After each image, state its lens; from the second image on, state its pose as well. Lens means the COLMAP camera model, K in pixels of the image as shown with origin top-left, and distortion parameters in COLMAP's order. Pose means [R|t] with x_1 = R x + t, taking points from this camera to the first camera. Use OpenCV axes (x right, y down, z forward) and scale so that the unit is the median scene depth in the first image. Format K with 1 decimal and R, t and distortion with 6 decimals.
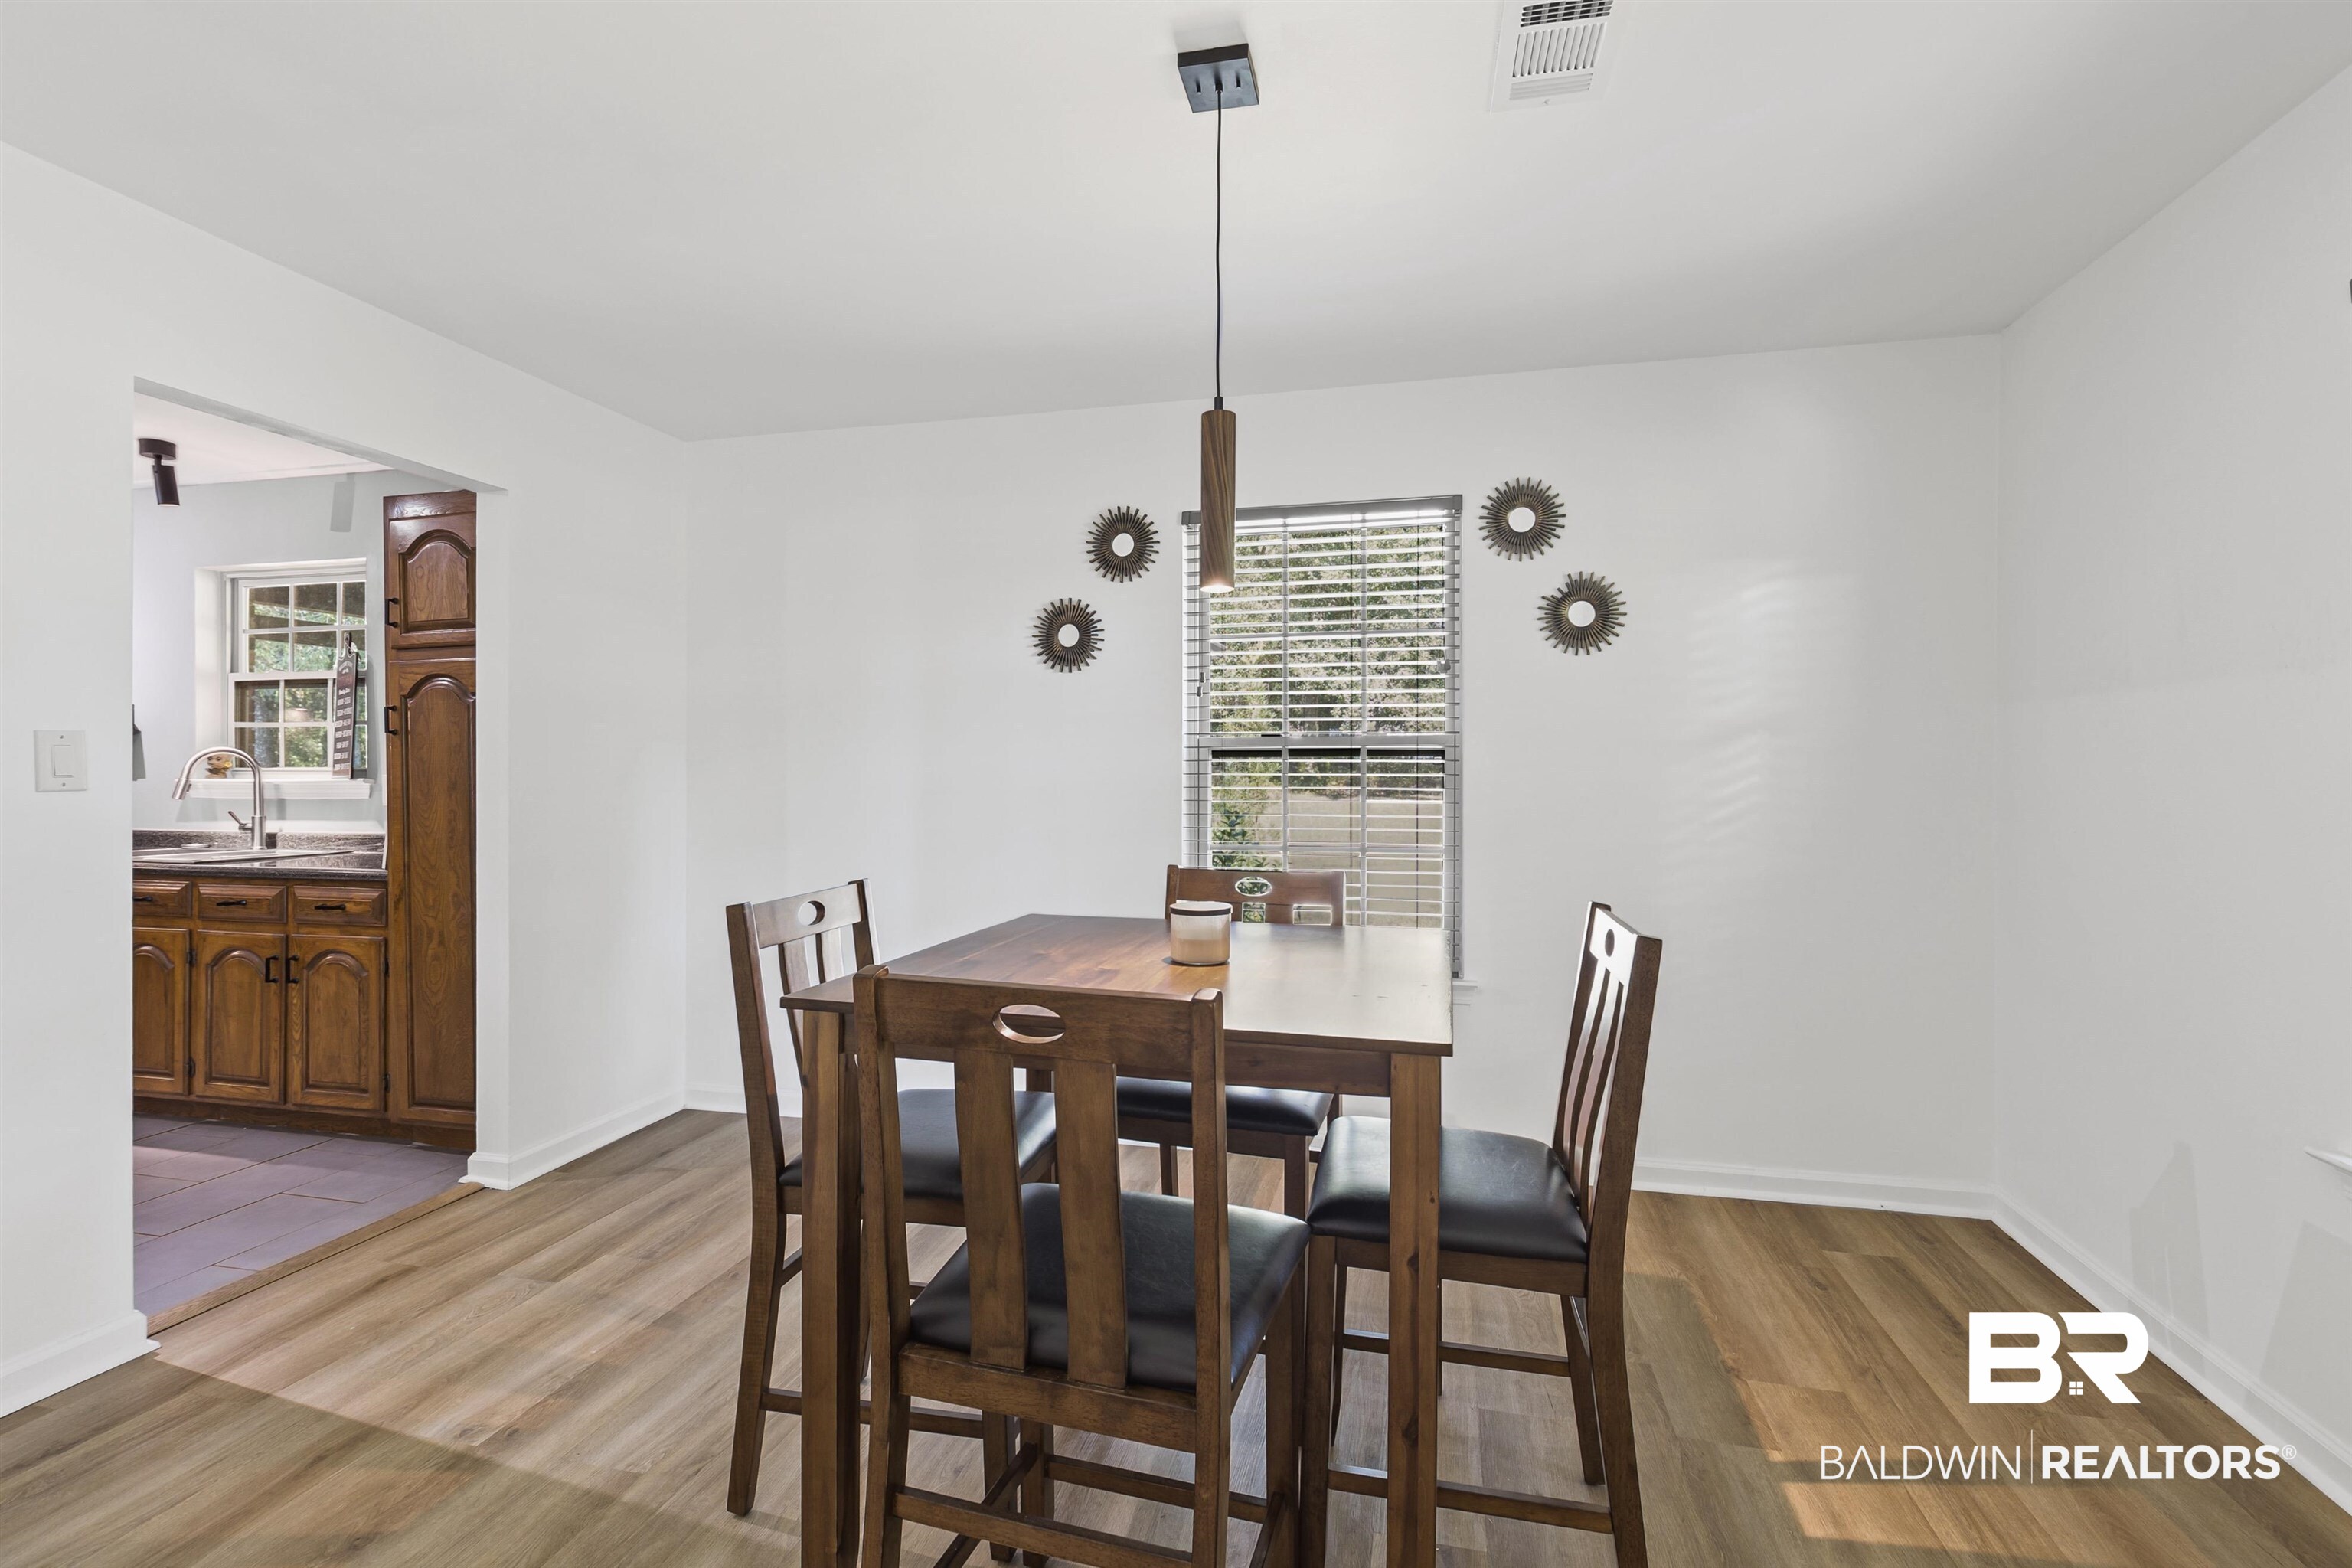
lens RADIAL K [[1067.7, 0, 1186.3], [0, 1067.7, 773.3], [0, 0, 1]] dist [0.008910, -0.001666]
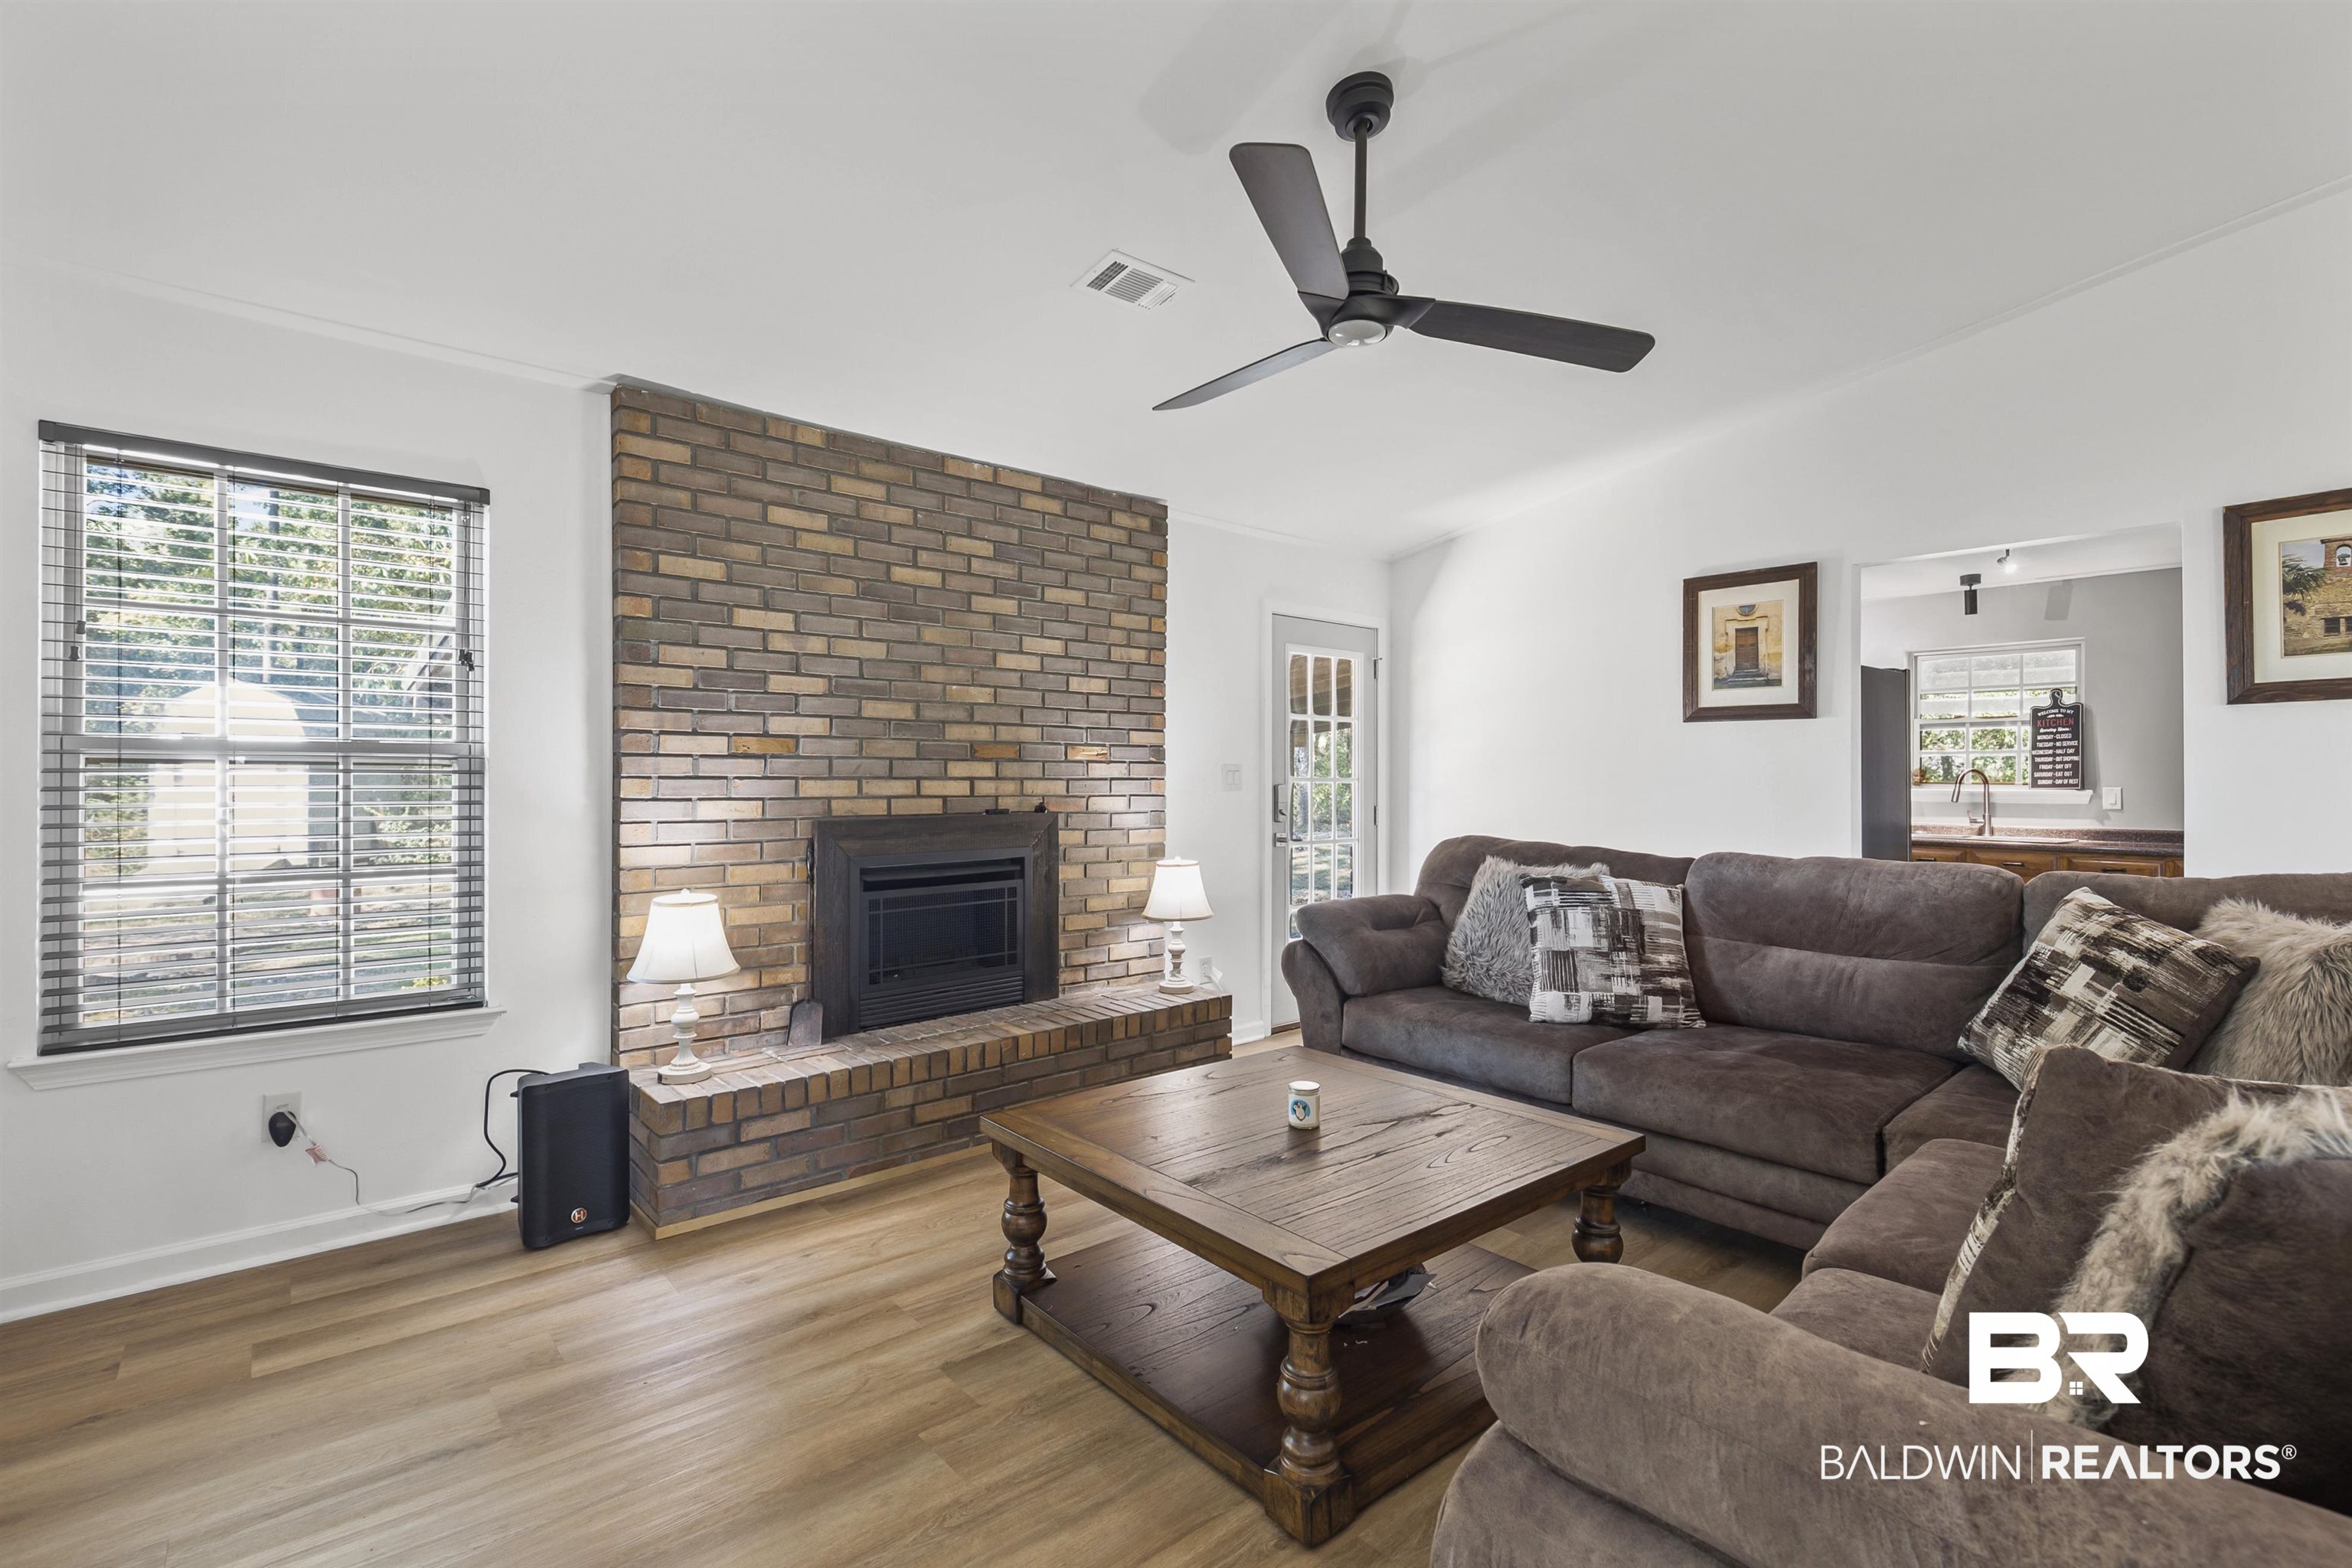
lens RADIAL K [[1067.7, 0, 1186.3], [0, 1067.7, 773.3], [0, 0, 1]] dist [0.008910, -0.001666]
pose [[0.810727, 0.000372, -0.585425, -1.060764], [-0.001542, 0.999998, -0.001499, -0.015671], [0.585423, 0.002117, 0.810725, -1.034428]]
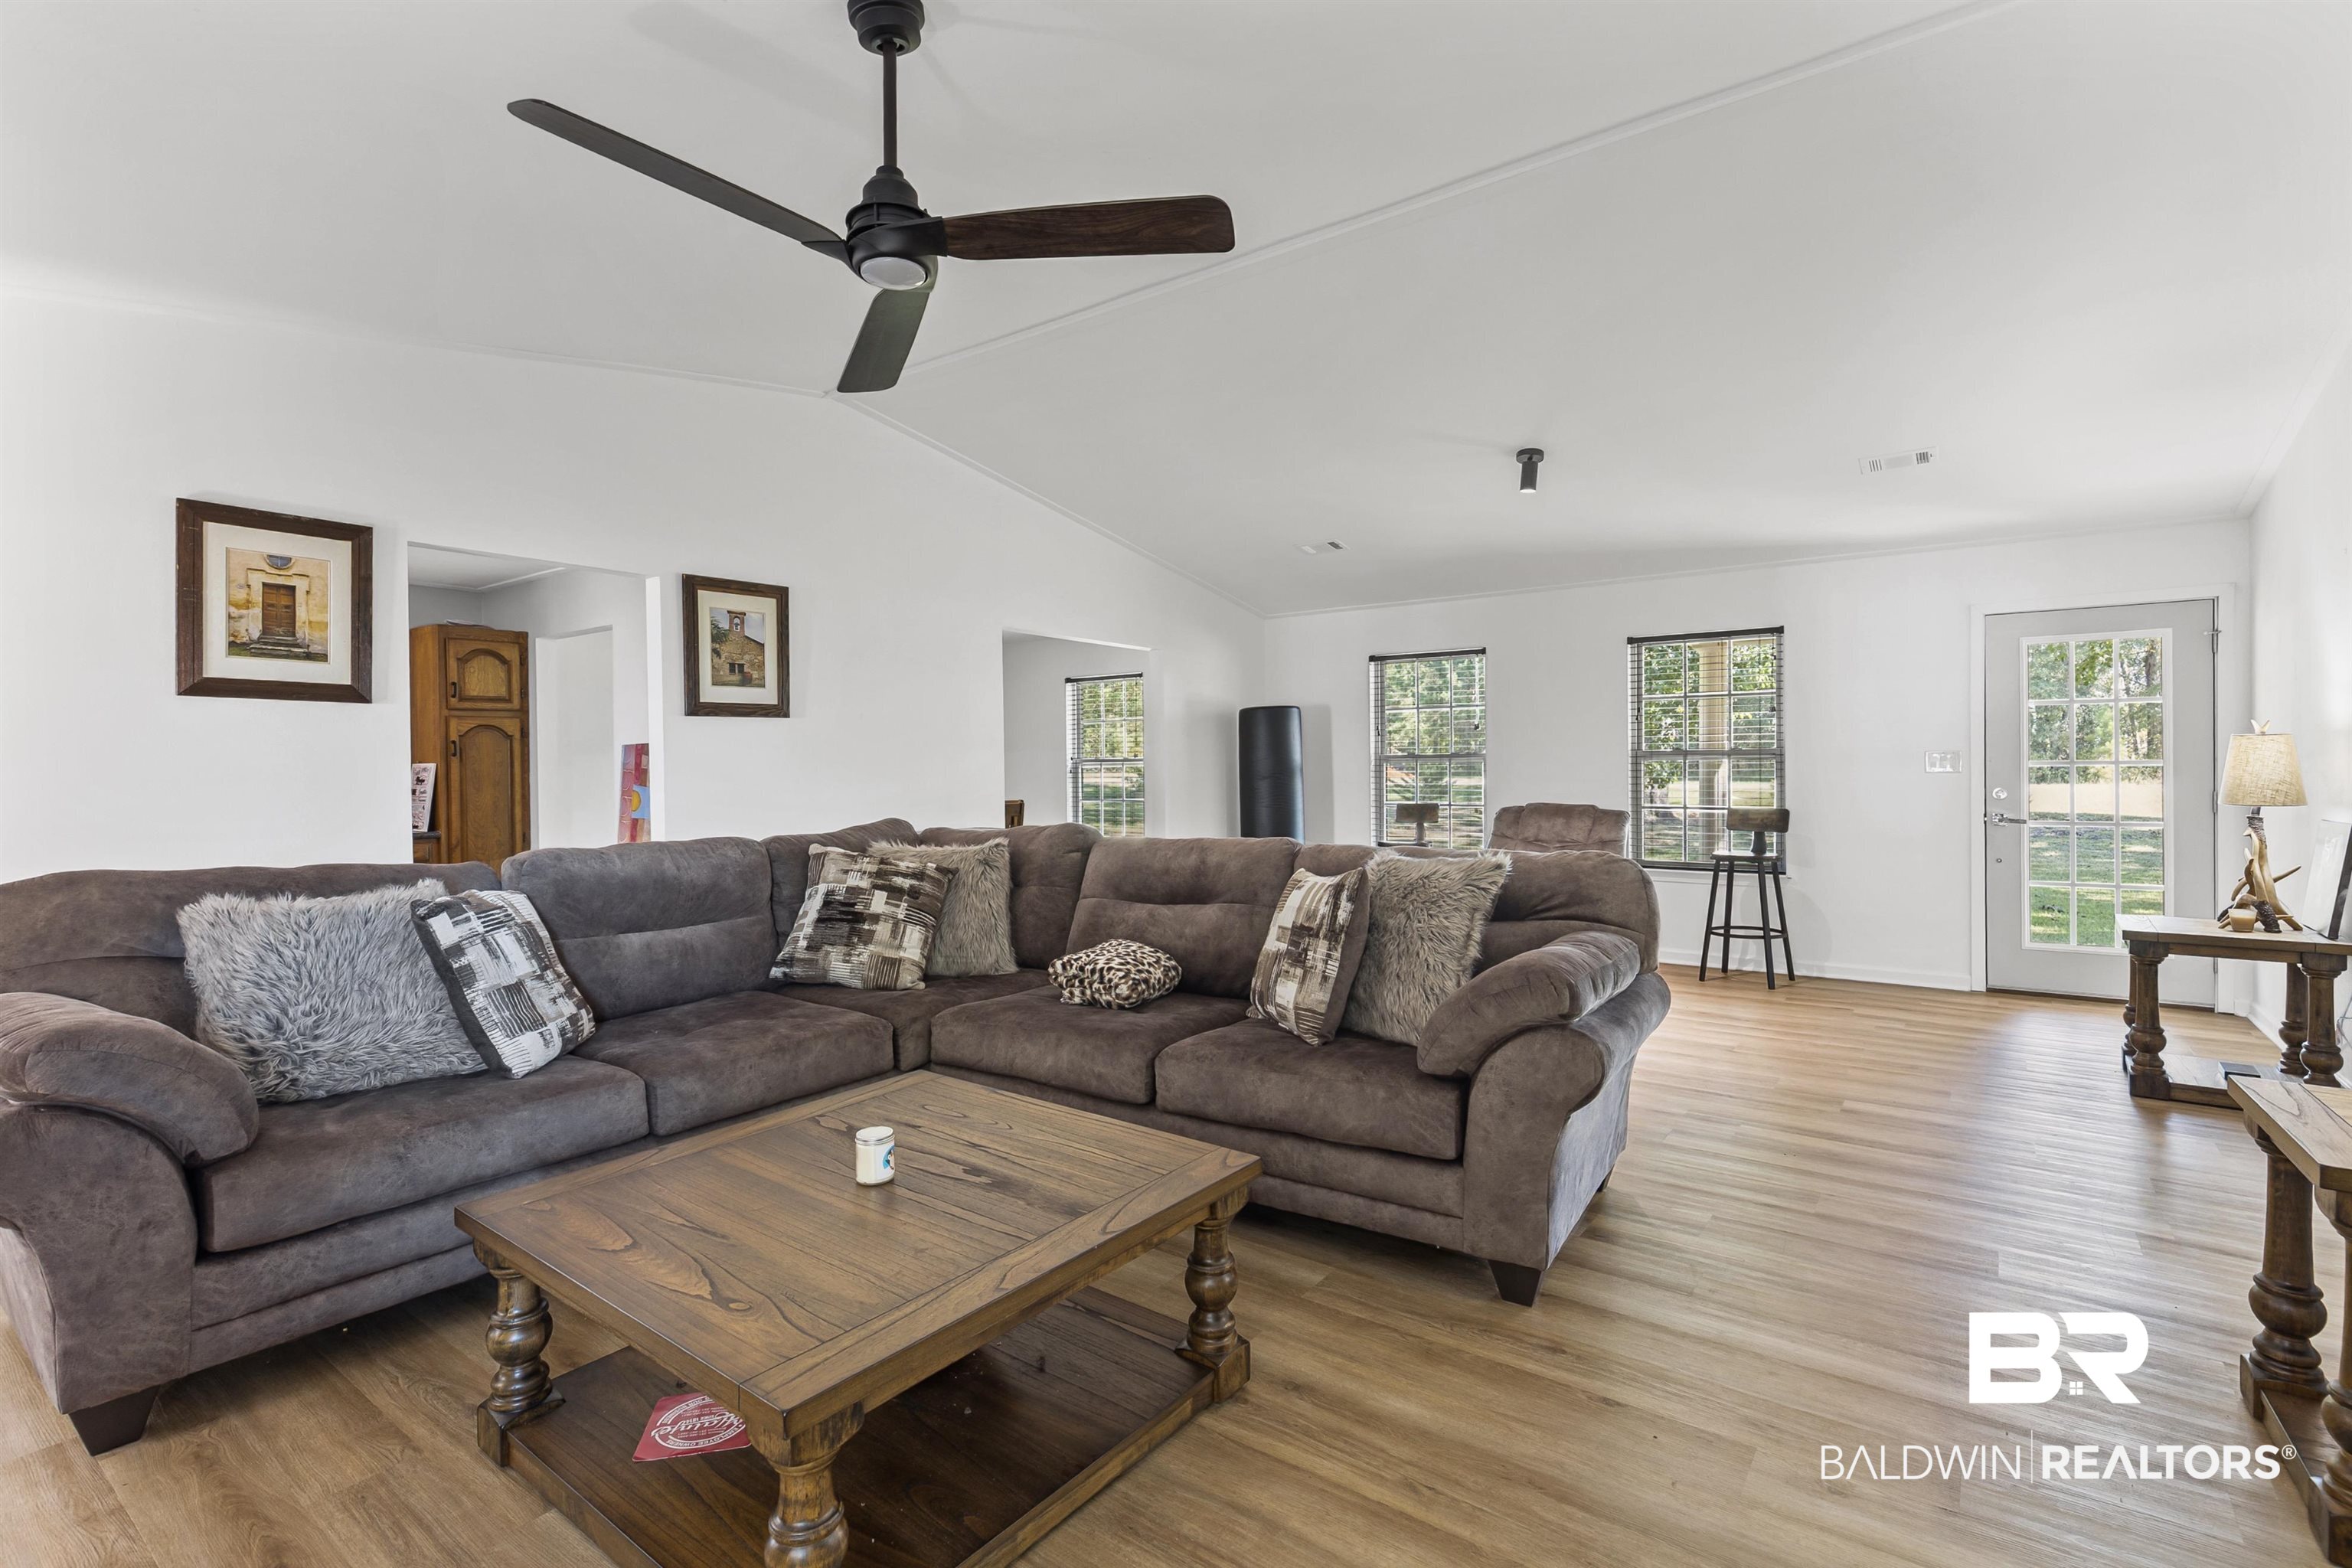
lens RADIAL K [[1087.7, 0, 1184.6], [0, 1087.7, 775.9], [0, 0, 1]] dist [0.011339, -0.000734]
pose [[0.389381, -0.009999, 0.921023, -1.851839], [0.005811, 0.999948, 0.008399, -0.013033], [-0.921059, 0.002081, 0.389418, -0.822830]]
